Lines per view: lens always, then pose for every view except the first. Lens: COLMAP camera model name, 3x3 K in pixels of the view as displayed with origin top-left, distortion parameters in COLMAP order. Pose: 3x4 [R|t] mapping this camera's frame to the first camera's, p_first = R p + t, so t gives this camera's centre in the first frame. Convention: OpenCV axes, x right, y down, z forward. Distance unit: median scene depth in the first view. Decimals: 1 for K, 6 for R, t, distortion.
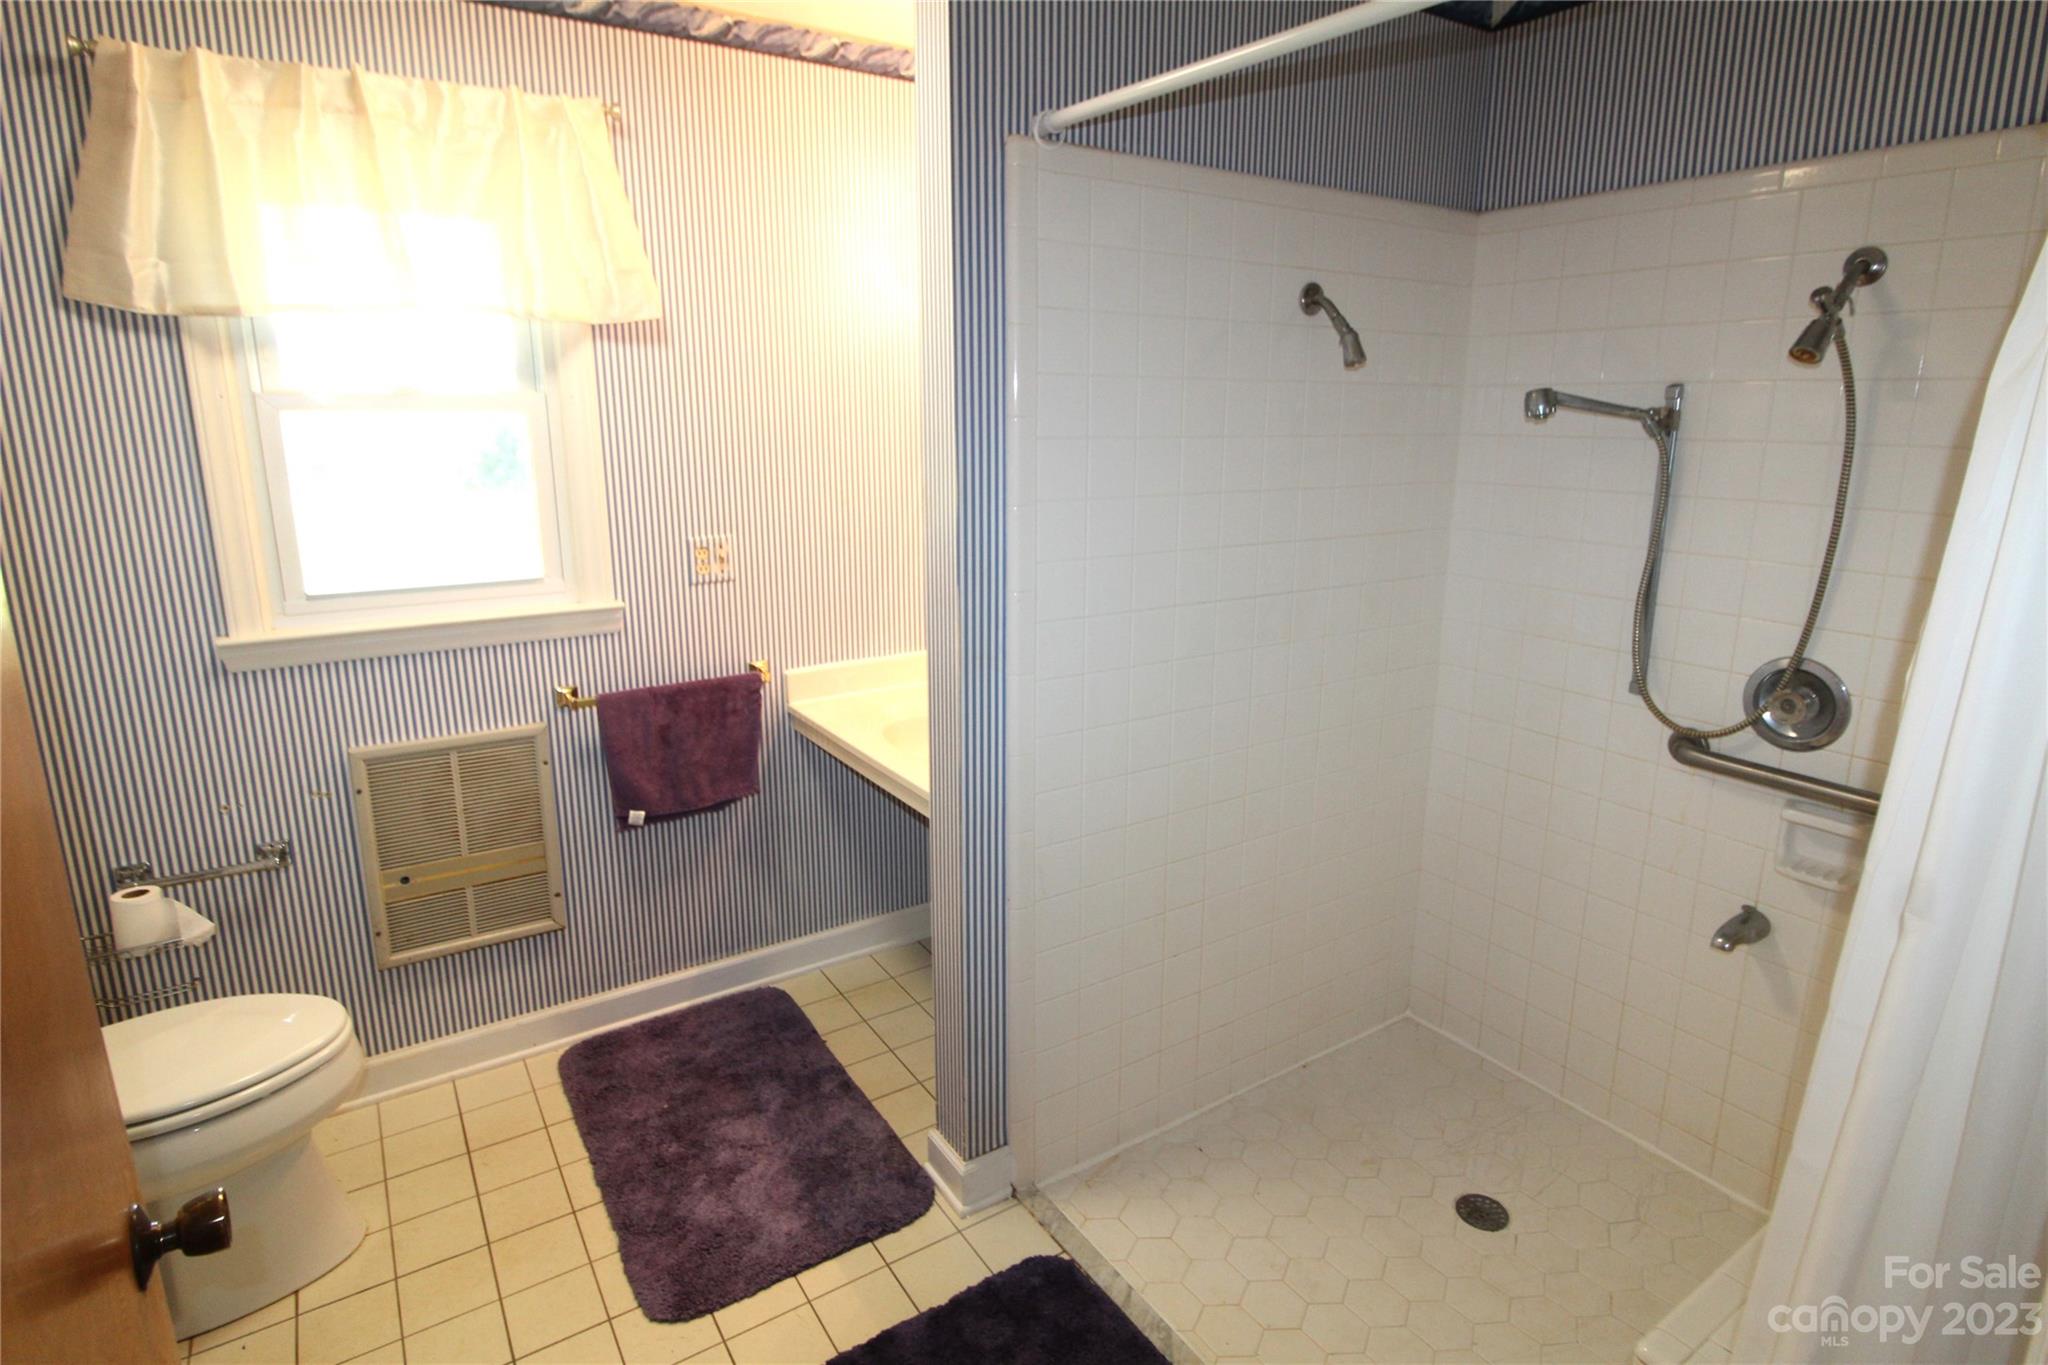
lens RADIAL K [[1073.2, 0, 1038.5], [0, 1073.2, 641.8], [0, 0, 1]] dist [0.014451, -0.016305]
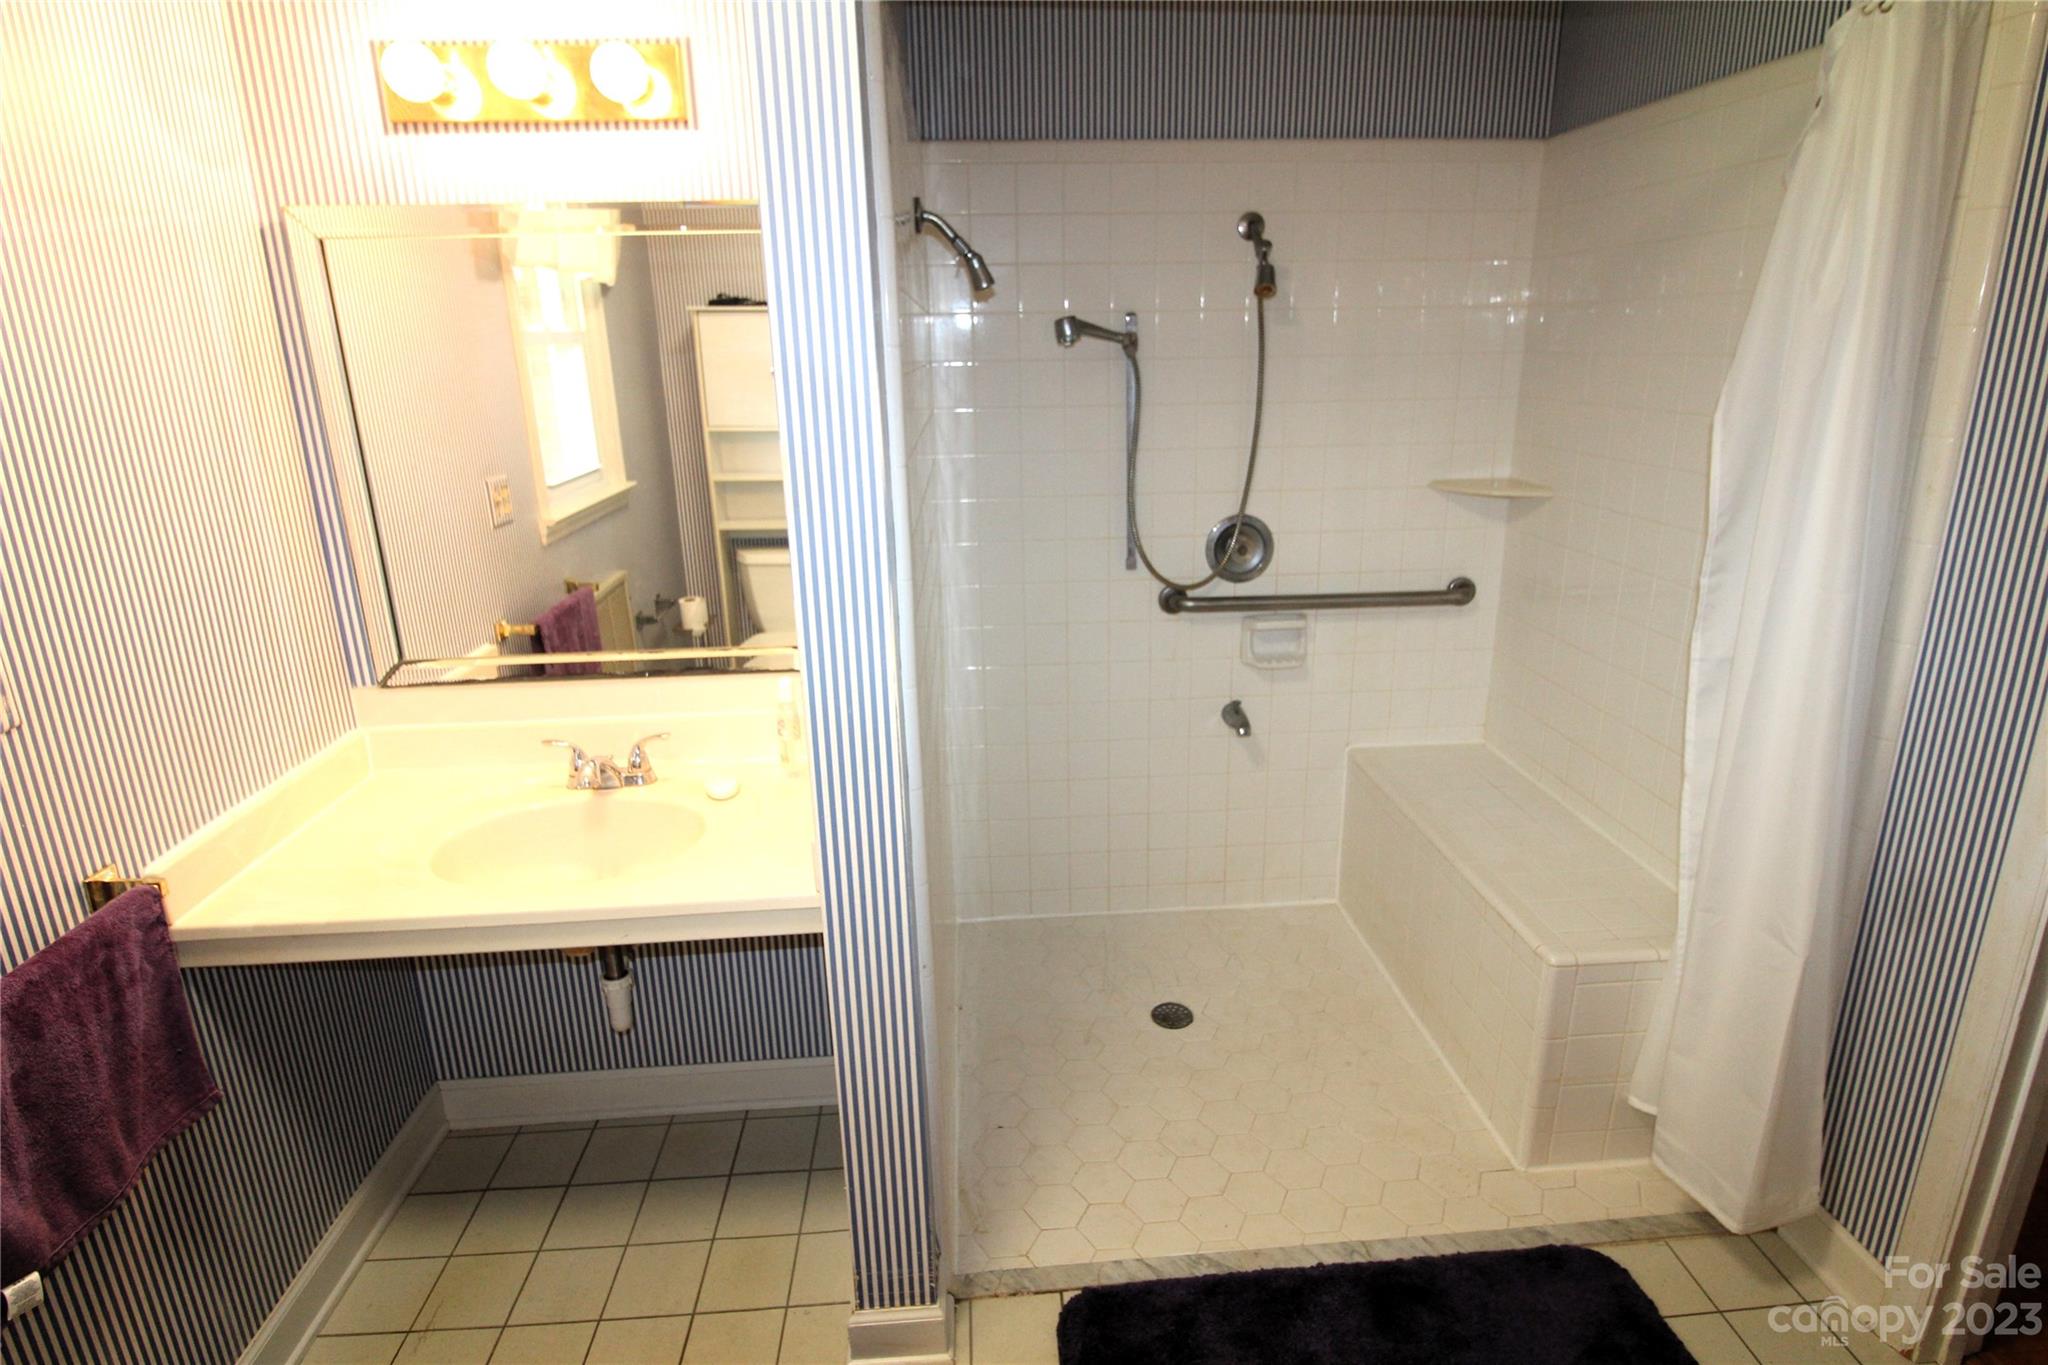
lens RADIAL K [[1073.2, 0, 1038.5], [0, 1073.2, 641.8], [0, 0, 1]] dist [0.014451, -0.016305]
pose [[0.492484, -0.247723, 0.834322, -0.570845], [0.206823, 0.964486, 0.164287, -0.100116], [-0.845389, 0.091648, 0.526229, 0.474241]]
